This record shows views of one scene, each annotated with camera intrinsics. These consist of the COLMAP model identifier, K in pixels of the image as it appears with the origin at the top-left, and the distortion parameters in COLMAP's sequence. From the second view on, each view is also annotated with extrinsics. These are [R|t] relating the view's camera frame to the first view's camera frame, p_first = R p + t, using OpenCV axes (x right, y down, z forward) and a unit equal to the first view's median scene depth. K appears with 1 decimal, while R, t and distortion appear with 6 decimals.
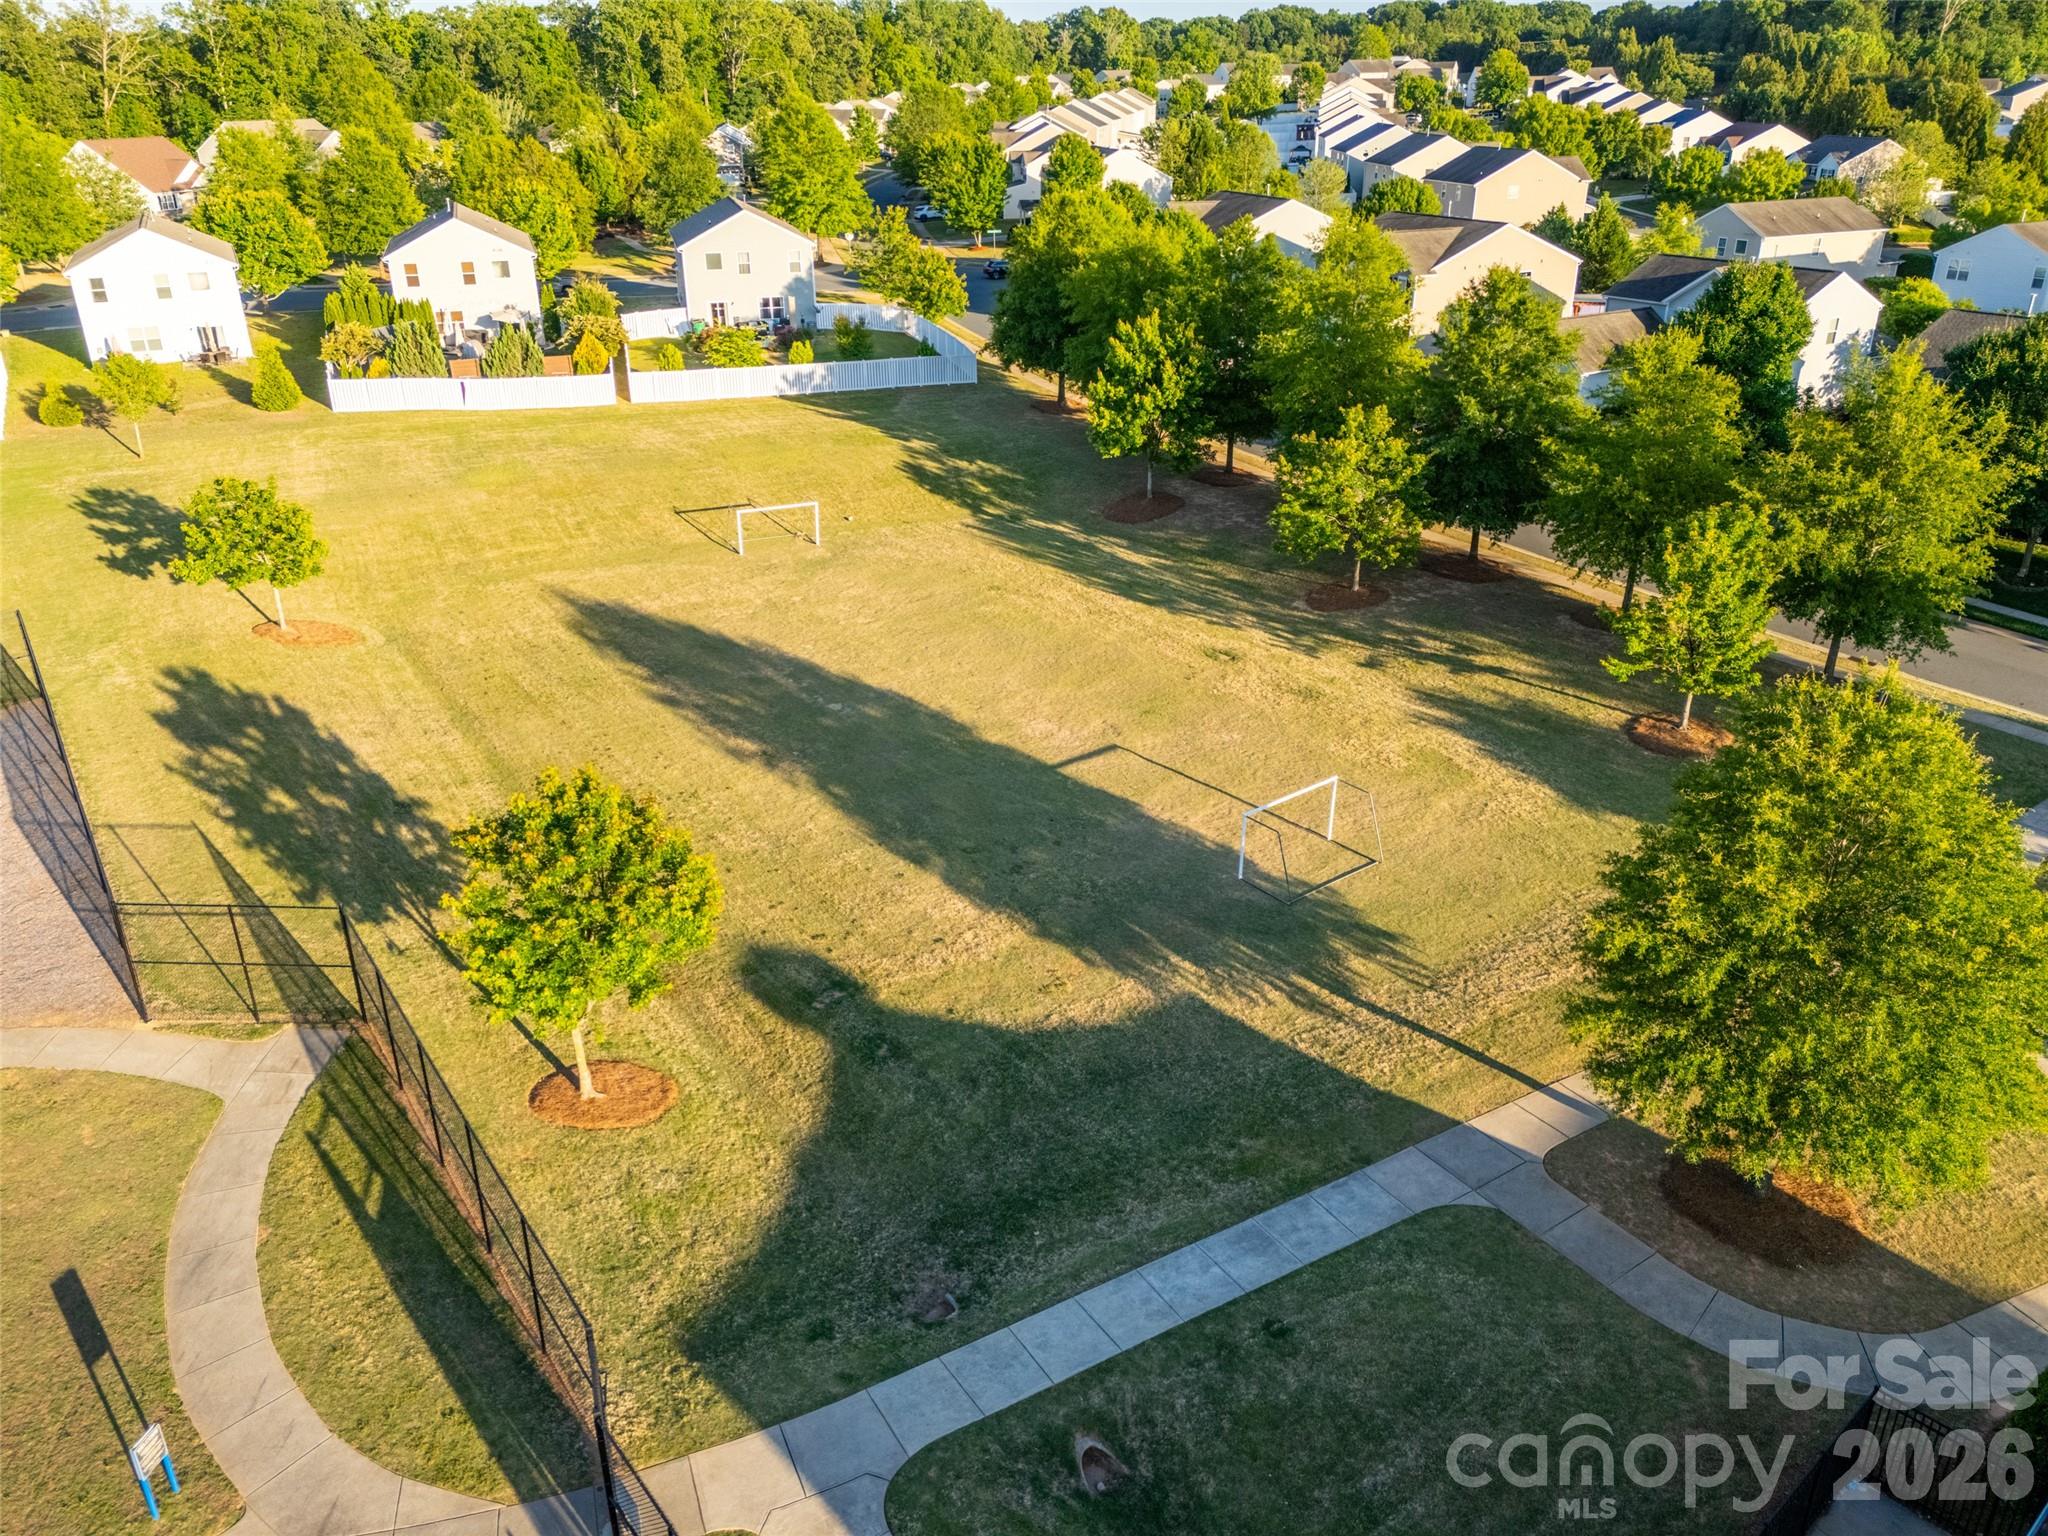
lens RADIAL K [[1501.5, 0, 1024.0], [0, 1501.5, 768.0], [0, 0, 1]] dist [0.072510, -0.056315]
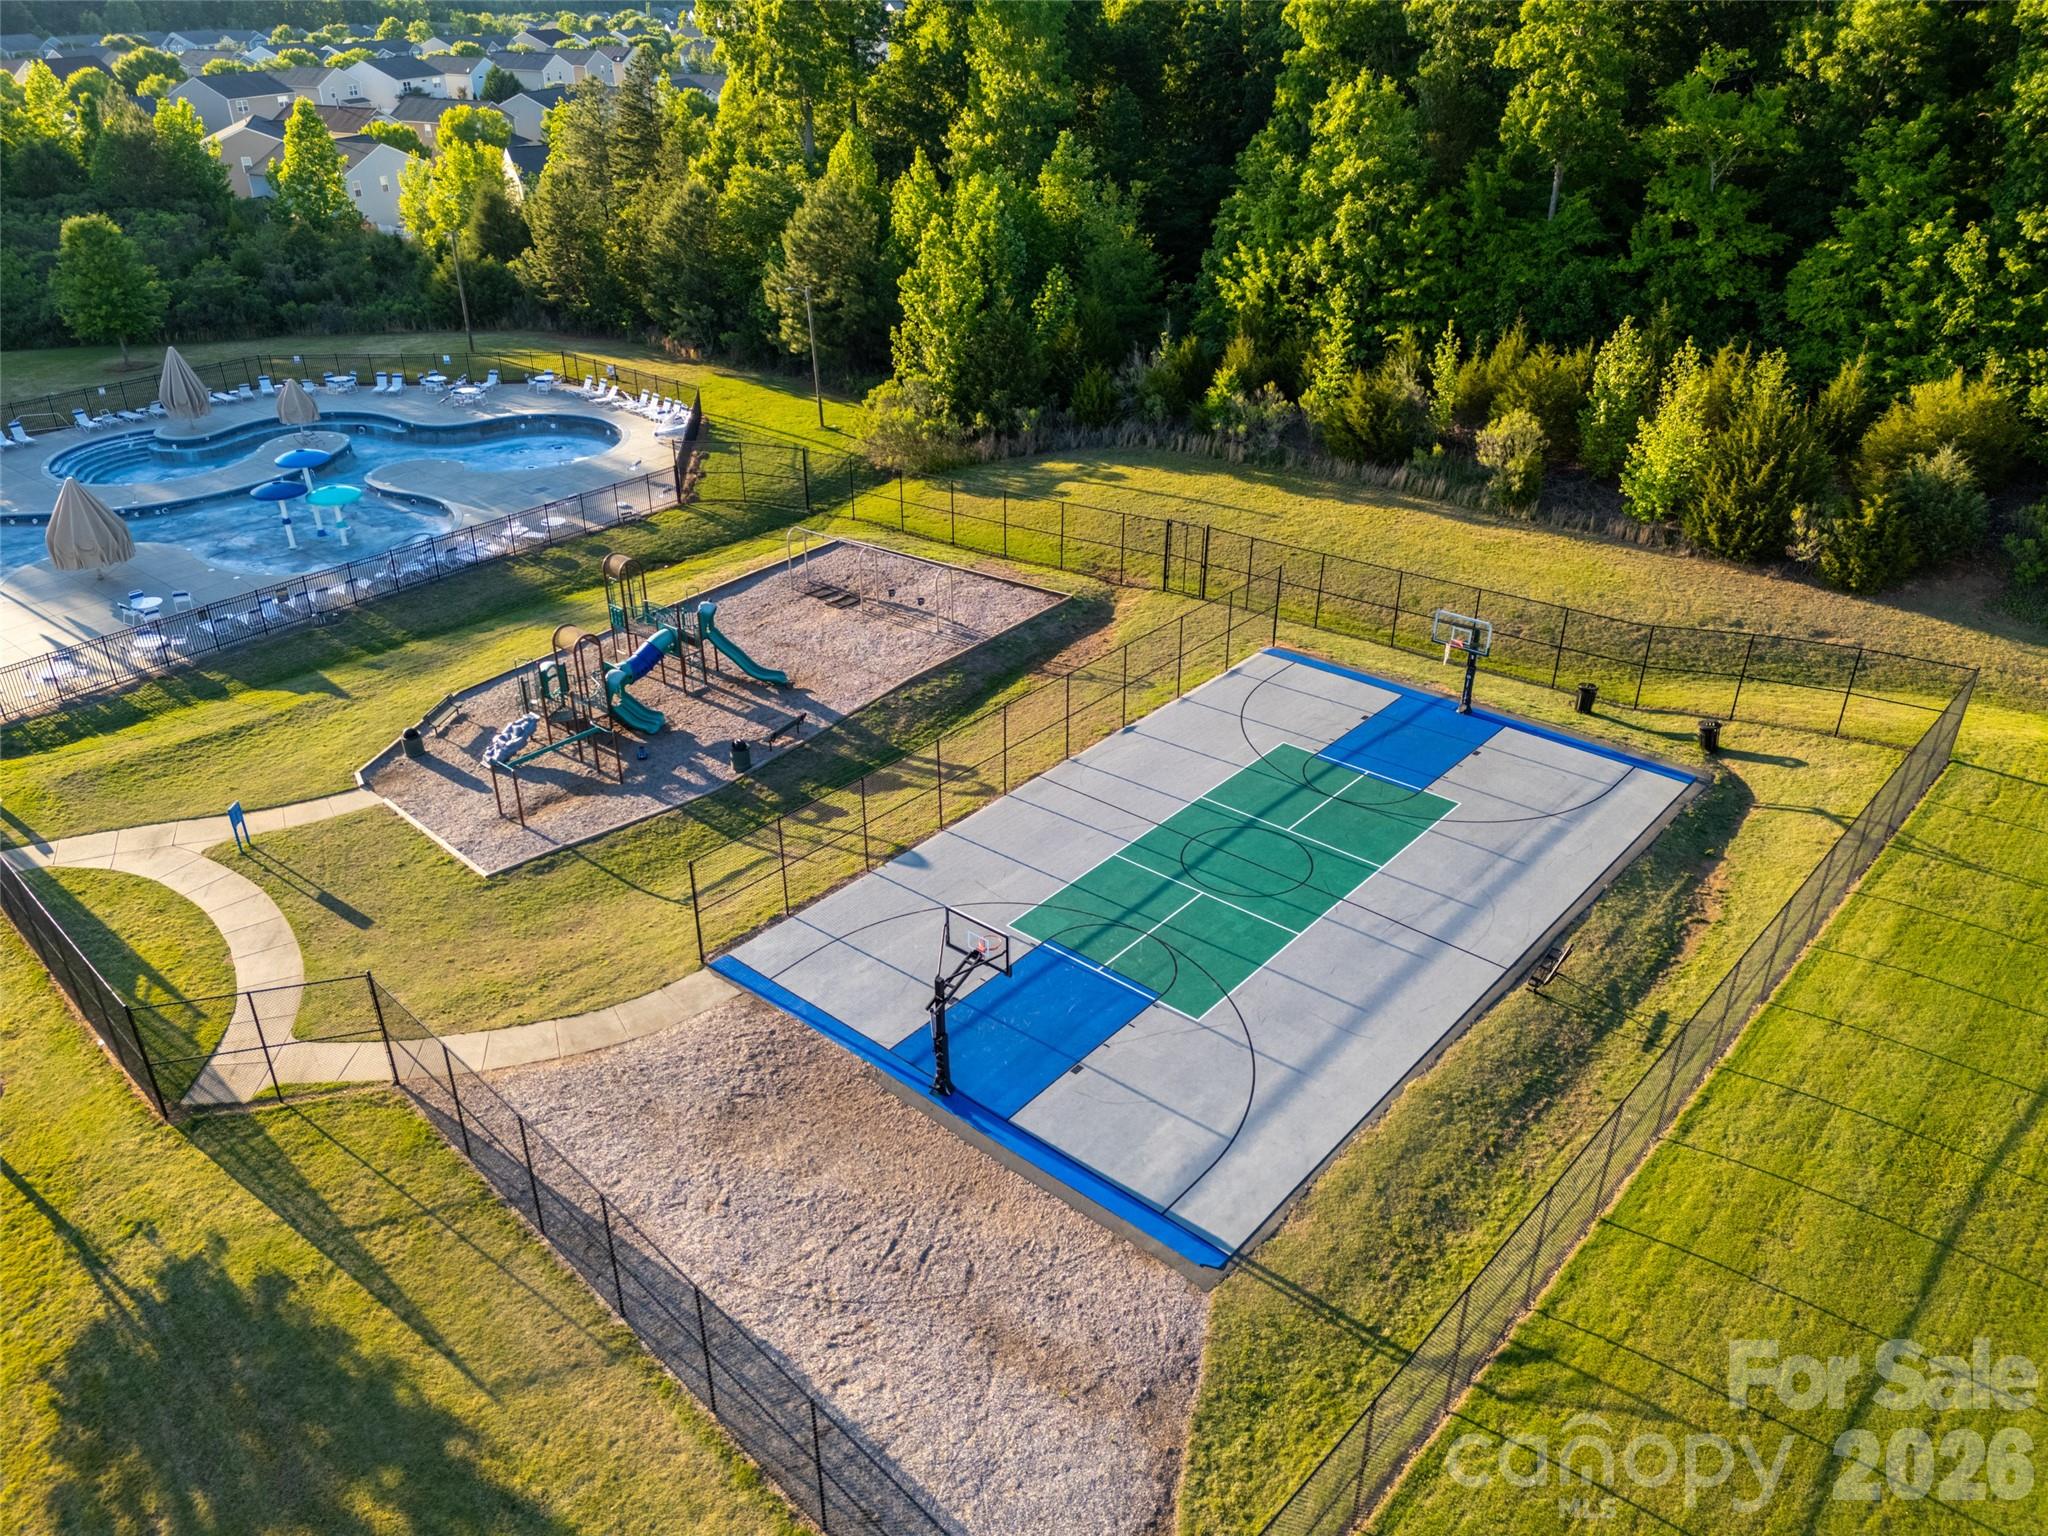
lens RADIAL K [[1501.5, 0, 1024.0], [0, 1501.5, 768.0], [0, 0, 1]] dist [0.072510, -0.056315]
pose [[-0.986766, 0.088935, -0.135582, -0.274662], [-0.057853, 0.588027, 0.806770, -0.249210], [0.151476, 0.803937, -0.575100, 0.467726]]
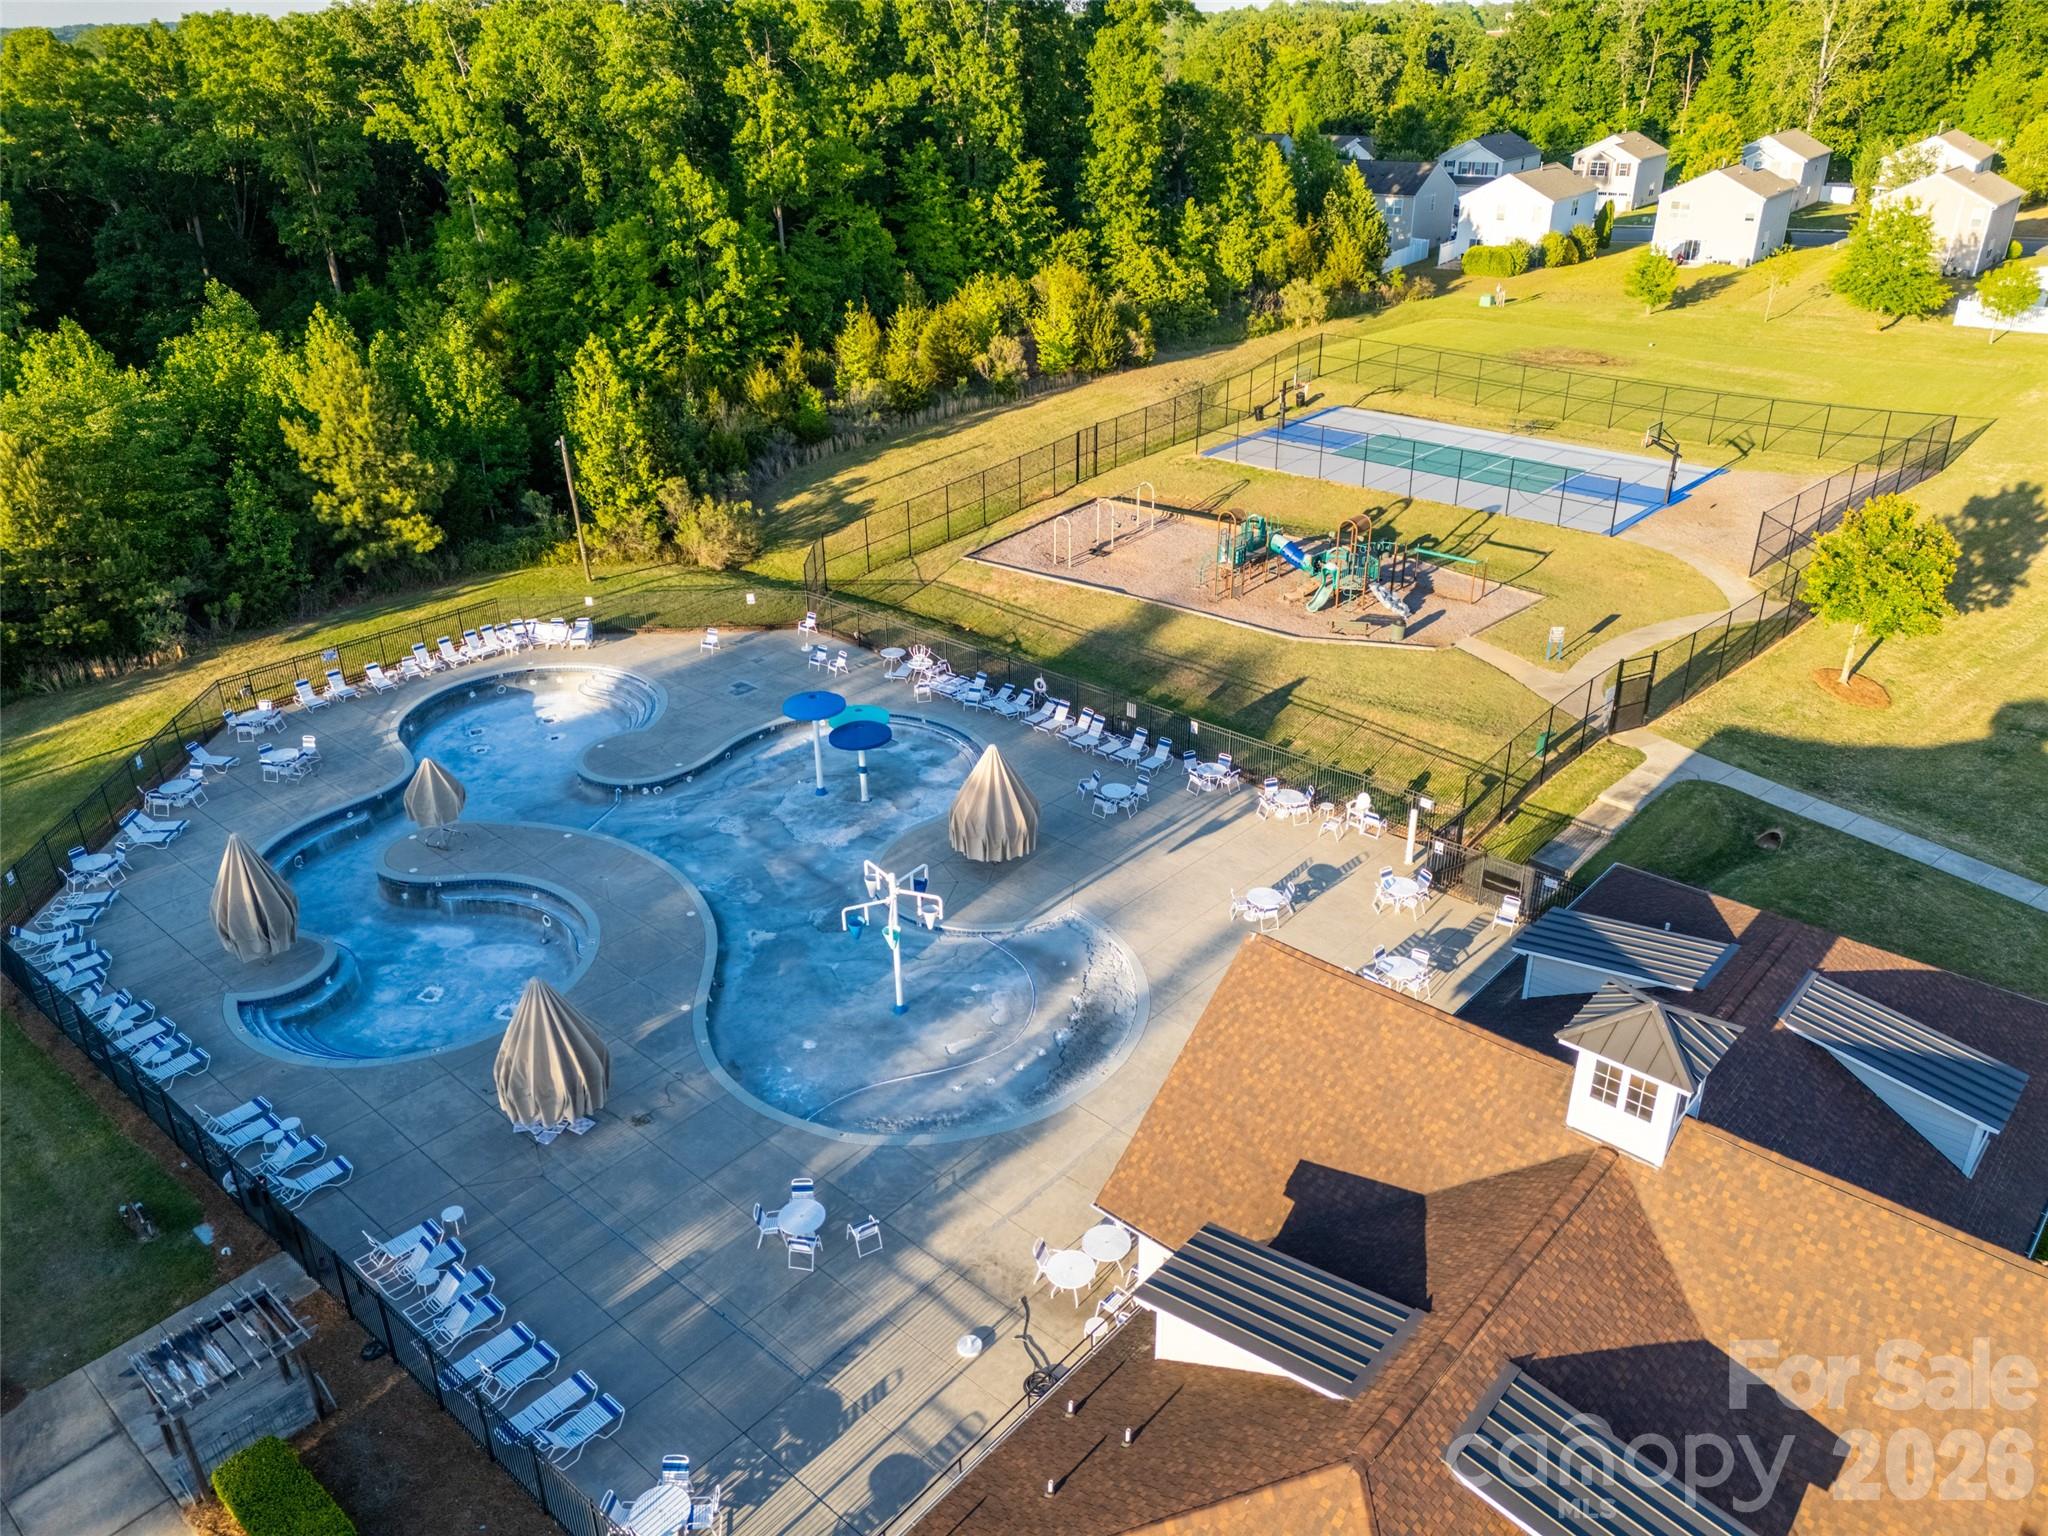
lens RADIAL K [[1501.5, 0, 1024.0], [0, 1501.5, 768.0], [0, 0, 1]] dist [0.072510, -0.056315]
pose [[0.122095, 0.446677, -0.886325, 0.388877], [-0.406097, 0.837318, 0.366038, 0.009218], [0.905637, 0.315243, 0.283626, -0.118977]]
